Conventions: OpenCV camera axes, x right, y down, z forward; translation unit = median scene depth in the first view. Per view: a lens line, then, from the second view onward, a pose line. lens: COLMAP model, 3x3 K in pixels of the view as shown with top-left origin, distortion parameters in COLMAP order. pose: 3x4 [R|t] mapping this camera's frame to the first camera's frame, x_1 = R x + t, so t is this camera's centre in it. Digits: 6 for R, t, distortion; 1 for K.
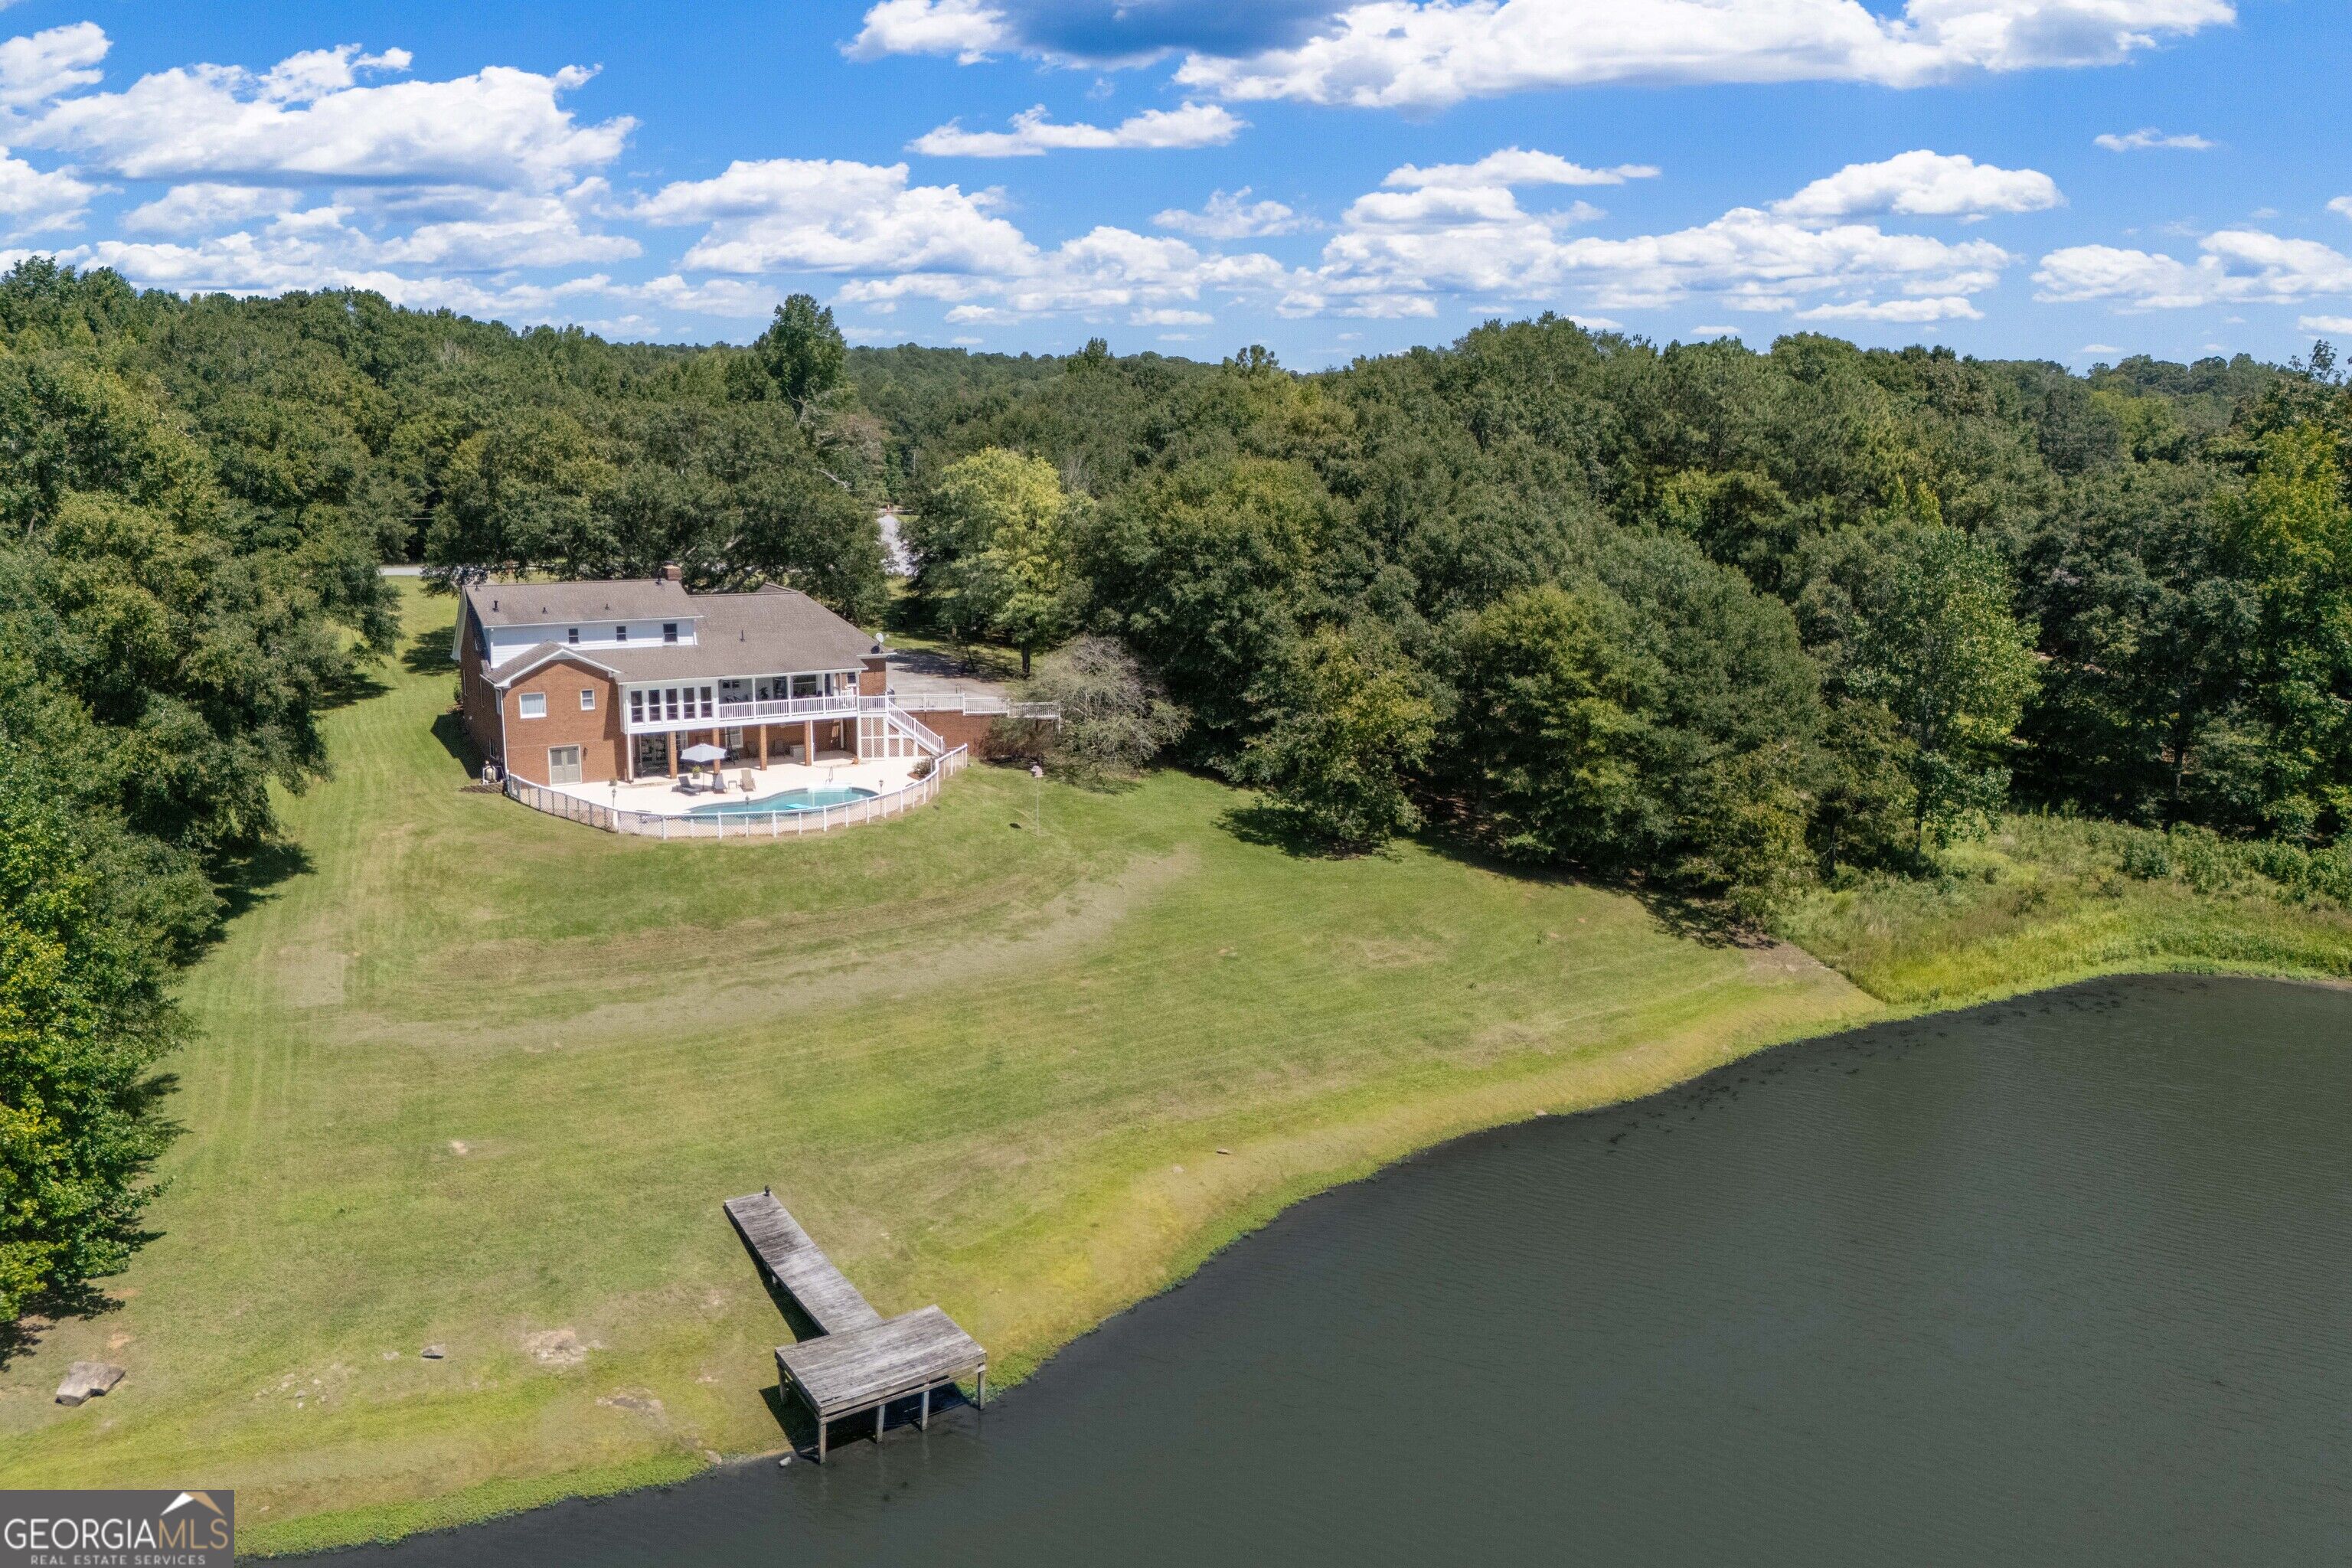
lens RADIAL K [[1630.1, 0, 1176.0], [0, 1630.1, 784.0], [0, 0, 1]] dist [0.034850, -0.001630]
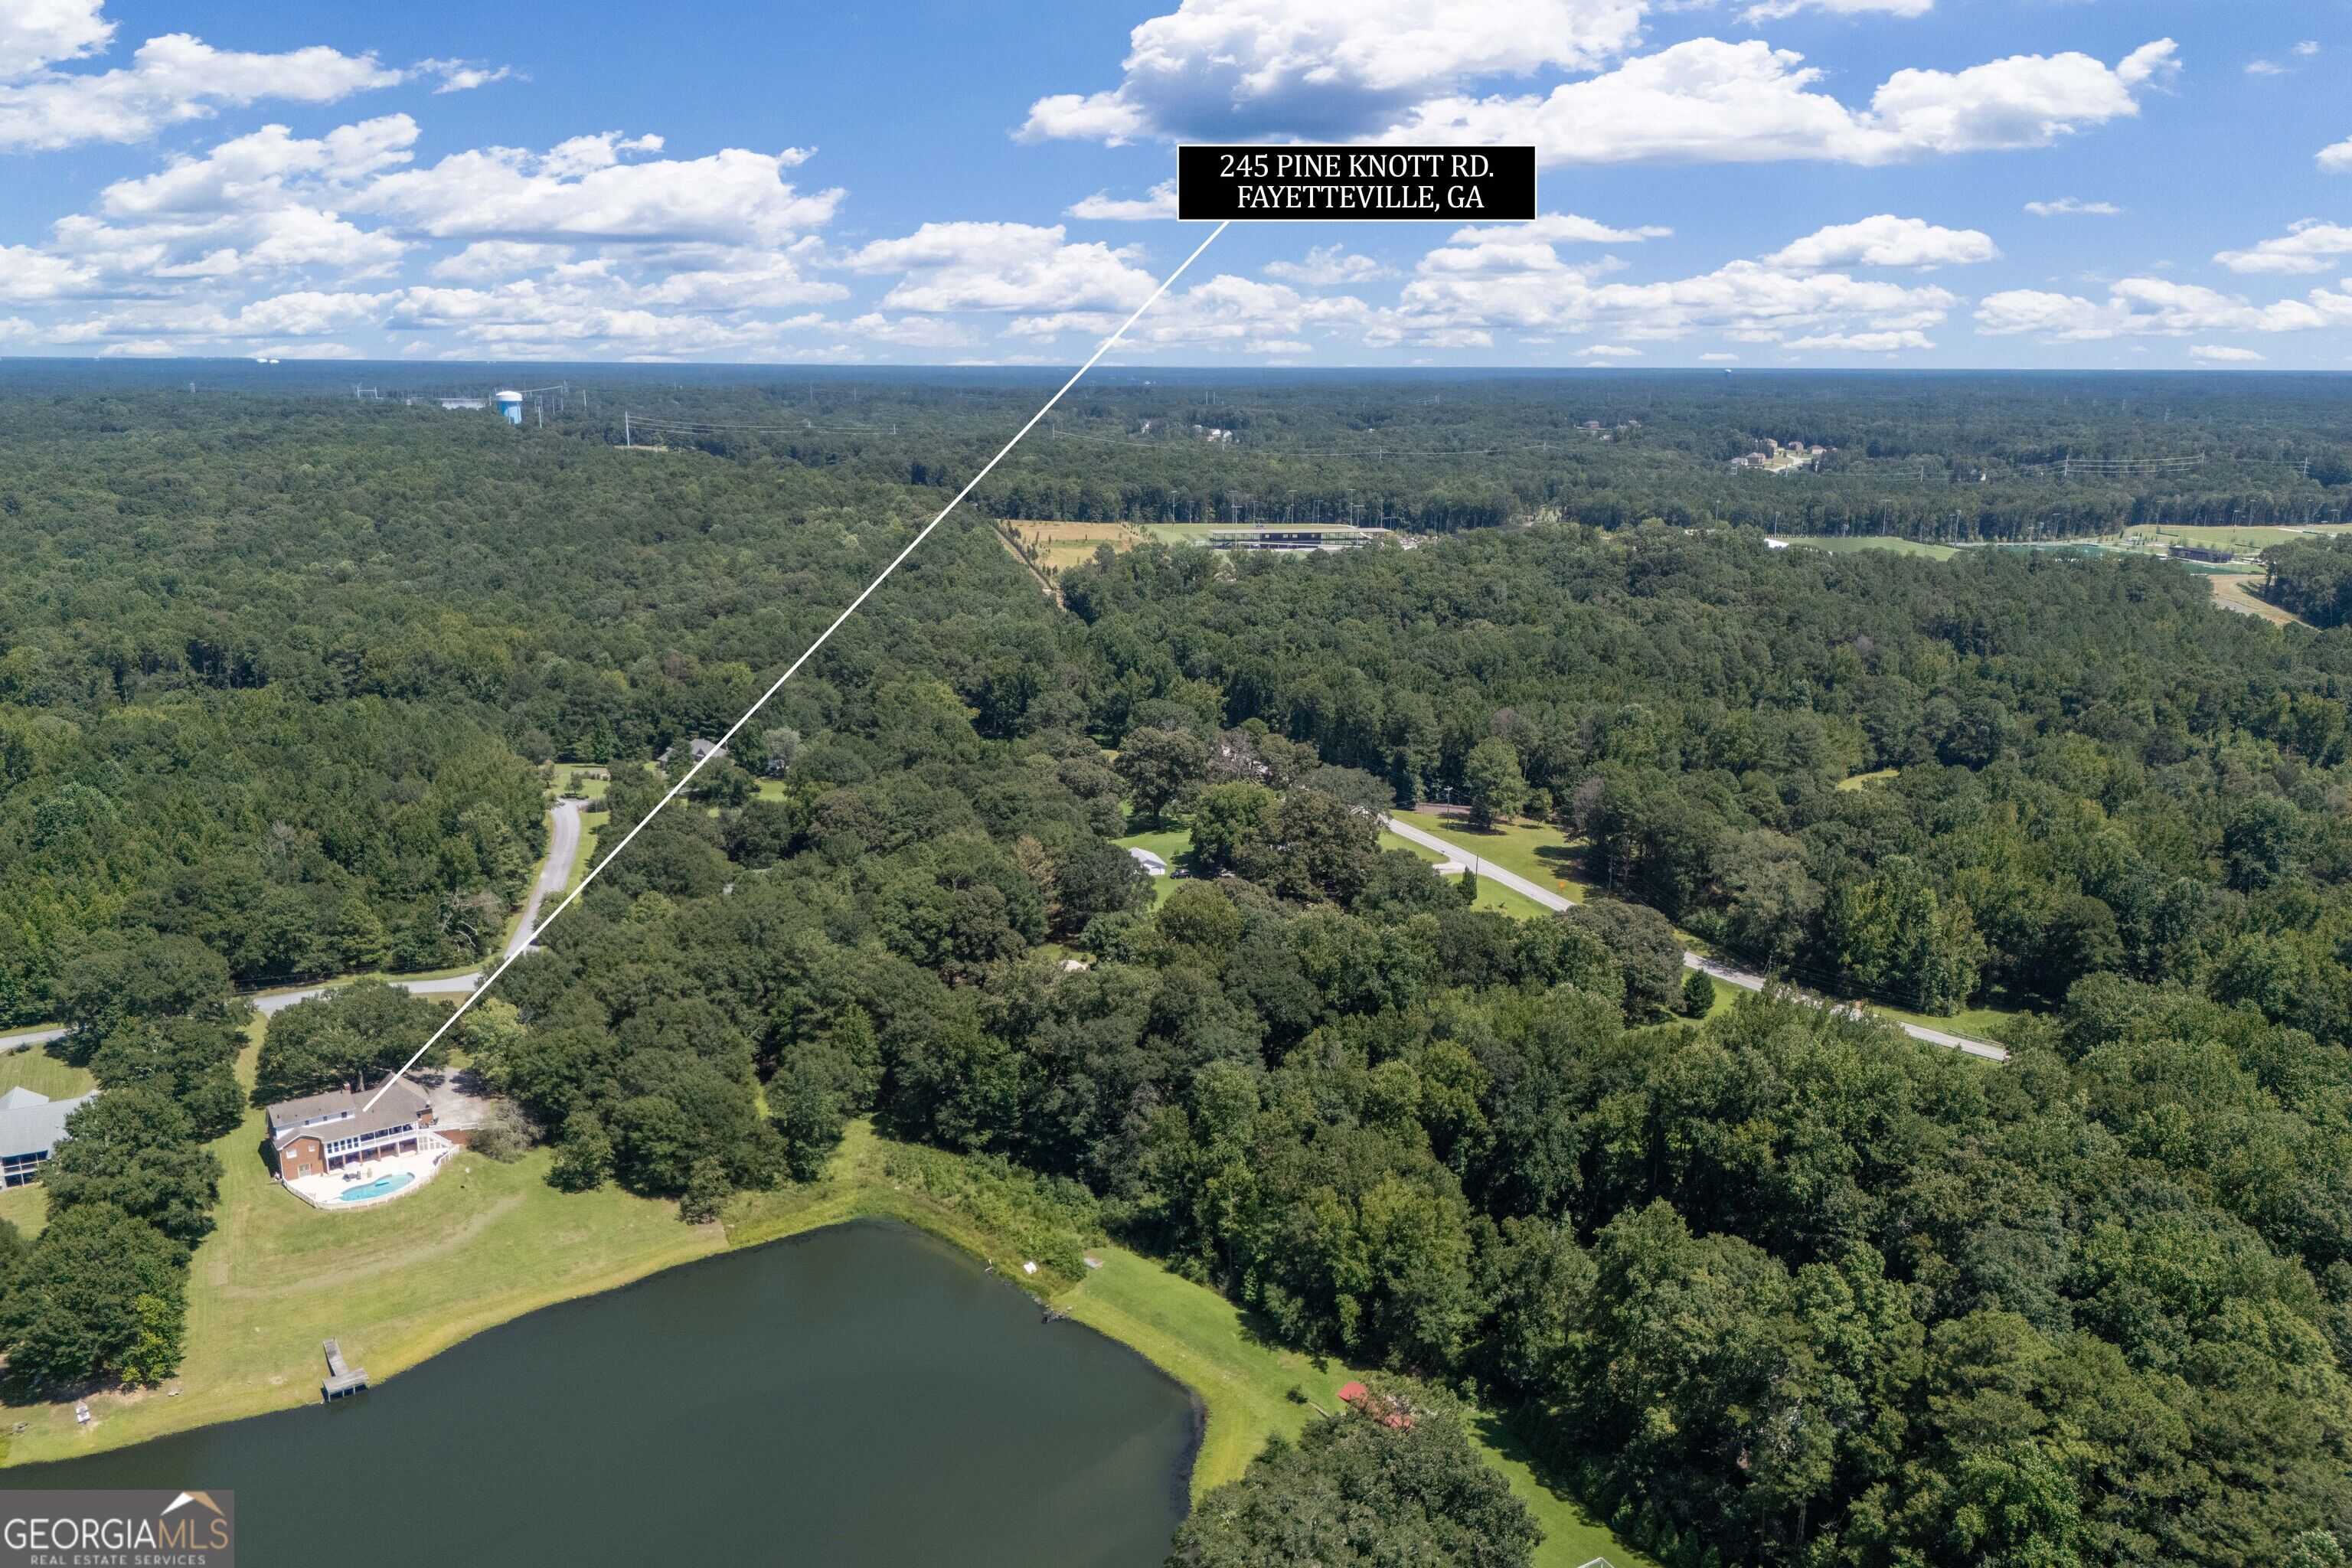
lens RADIAL K [[1630.1, 0, 1176.0], [0, 1630.1, 784.0], [0, 0, 1]] dist [0.034850, -0.001630]
pose [[0.998454, -0.014125, 0.053760, 1.057883], [0.011840, 0.999023, 0.042574, -0.826849], [-0.054309, -0.041872, 0.997646, -2.041080]]
